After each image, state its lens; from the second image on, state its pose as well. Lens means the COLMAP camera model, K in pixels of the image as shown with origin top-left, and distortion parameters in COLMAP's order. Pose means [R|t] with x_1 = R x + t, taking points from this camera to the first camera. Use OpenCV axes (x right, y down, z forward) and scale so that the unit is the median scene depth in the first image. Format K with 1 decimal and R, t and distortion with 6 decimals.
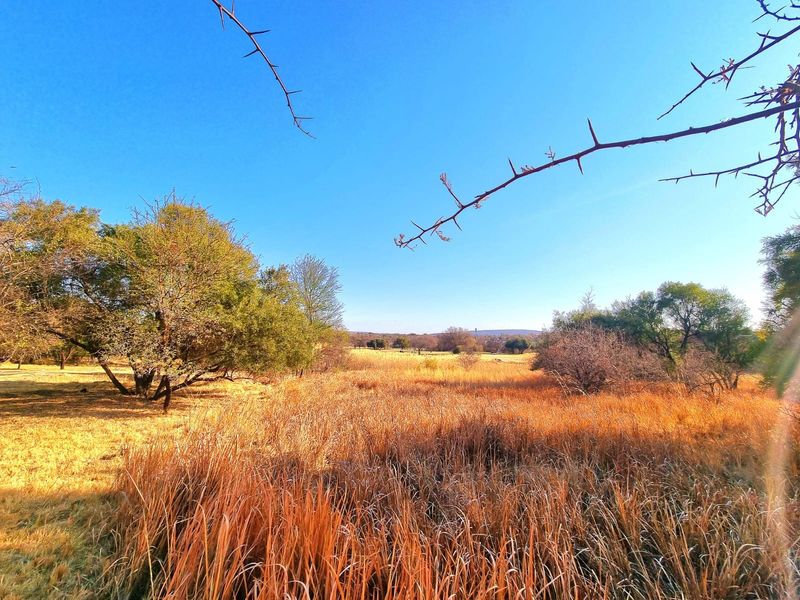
lens RADIAL K [[330.5, 0, 400.6], [0, 330.5, 302.7], [0, 0, 1]] dist [0.000180, -0.000149]
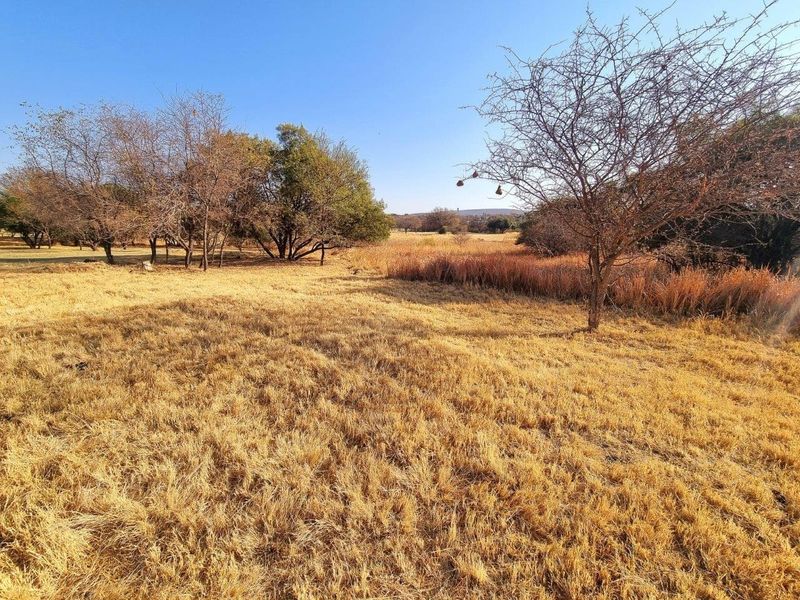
lens RADIAL K [[330.5, 0, 400.6], [0, 330.5, 302.7], [0, 0, 1]] dist [0.000180, -0.000149]
pose [[0.998227, -0.022045, 0.055290, -0.135681], [0.001407, 0.937368, 0.348337, -0.035271], [-0.059506, -0.347642, 0.935737, -0.275410]]
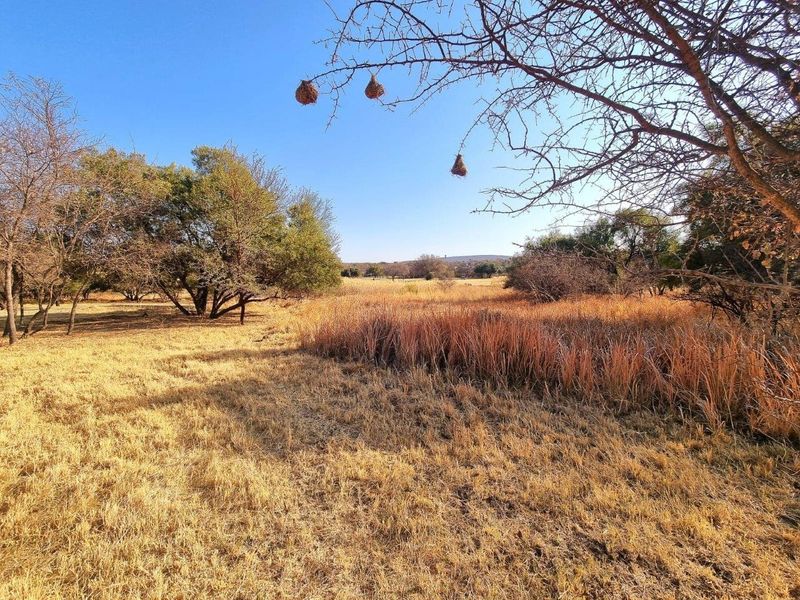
lens RADIAL K [[330.5, 0, 400.6], [0, 330.5, 302.7], [0, 0, 1]] dist [0.000180, -0.000149]
pose [[0.995405, -0.042811, 0.085657, -0.068610], [0.023562, 0.976495, 0.214246, -0.004941], [-0.092815, -0.211244, 0.973017, -0.110666]]
